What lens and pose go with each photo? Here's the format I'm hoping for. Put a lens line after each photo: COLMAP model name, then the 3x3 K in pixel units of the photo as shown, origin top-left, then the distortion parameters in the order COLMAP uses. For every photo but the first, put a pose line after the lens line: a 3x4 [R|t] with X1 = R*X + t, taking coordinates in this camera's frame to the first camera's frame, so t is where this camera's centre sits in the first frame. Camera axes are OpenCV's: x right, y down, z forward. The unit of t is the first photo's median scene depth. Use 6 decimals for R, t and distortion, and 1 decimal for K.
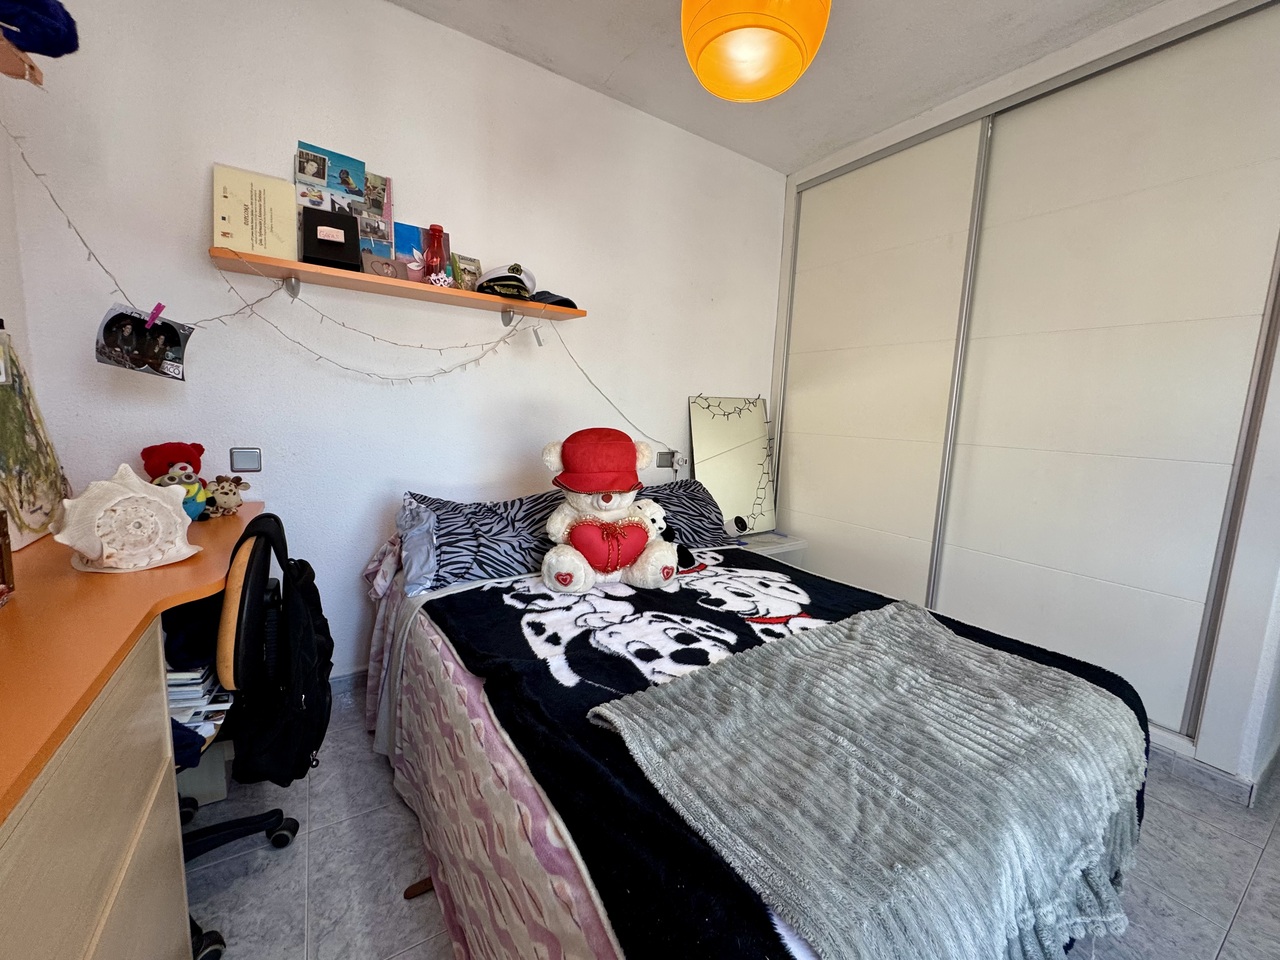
lens RADIAL K [[511.7, 0, 635.4], [0, 511.7, 481.4], [0, 0, 1]] dist [-0.001111, 0.000048]
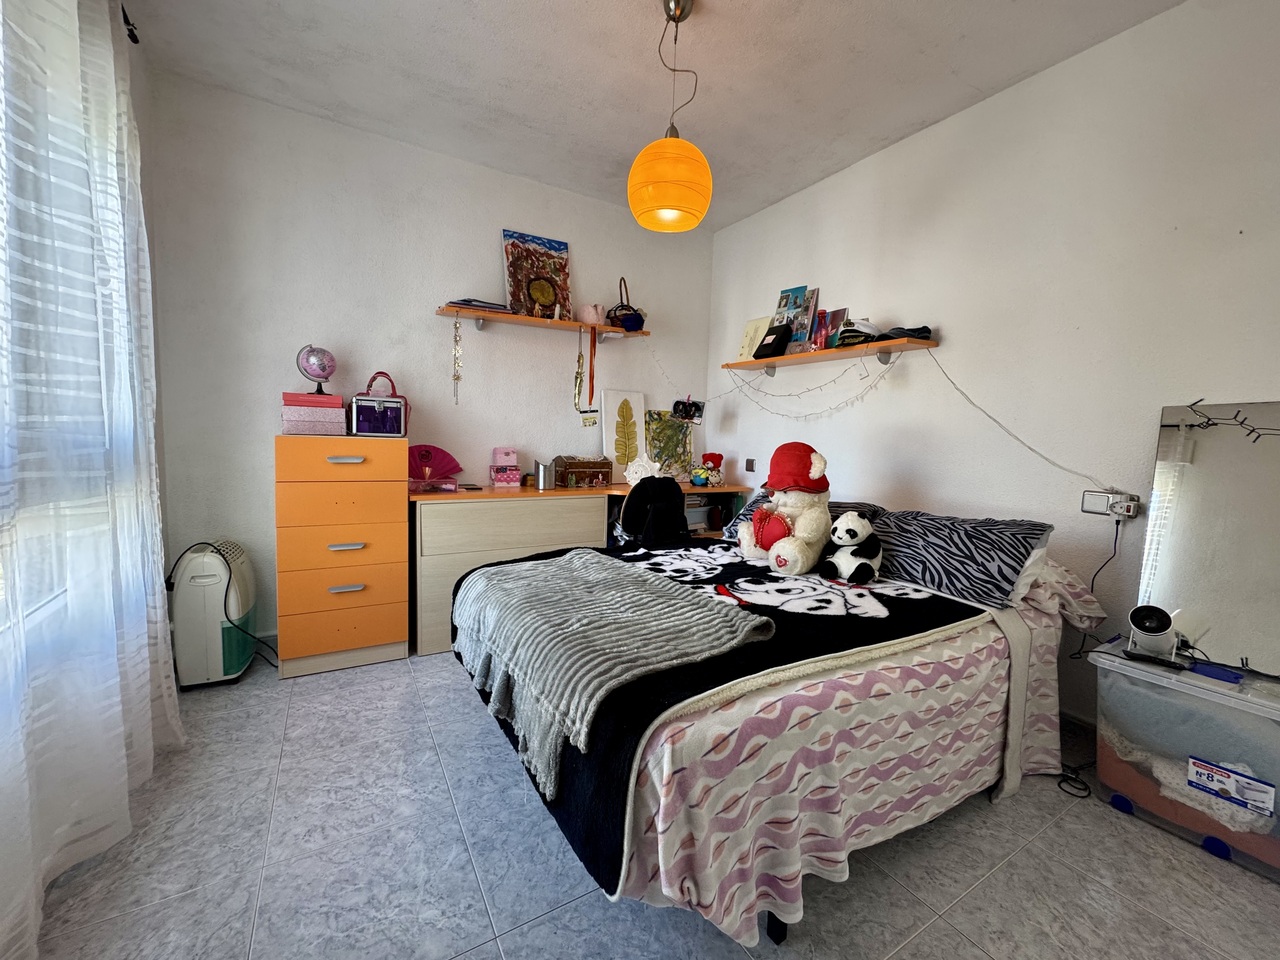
lens RADIAL K [[511.7, 0, 633.8], [0, 511.7, 478.9], [0, 0, 1]] dist [-0.001111, 0.000048]
pose [[-0.027333, 0.043431, -0.998682, 1.189572], [-0.159076, 0.986136, 0.047239, -0.011464], [0.986888, 0.160157, -0.020045, 0.624363]]
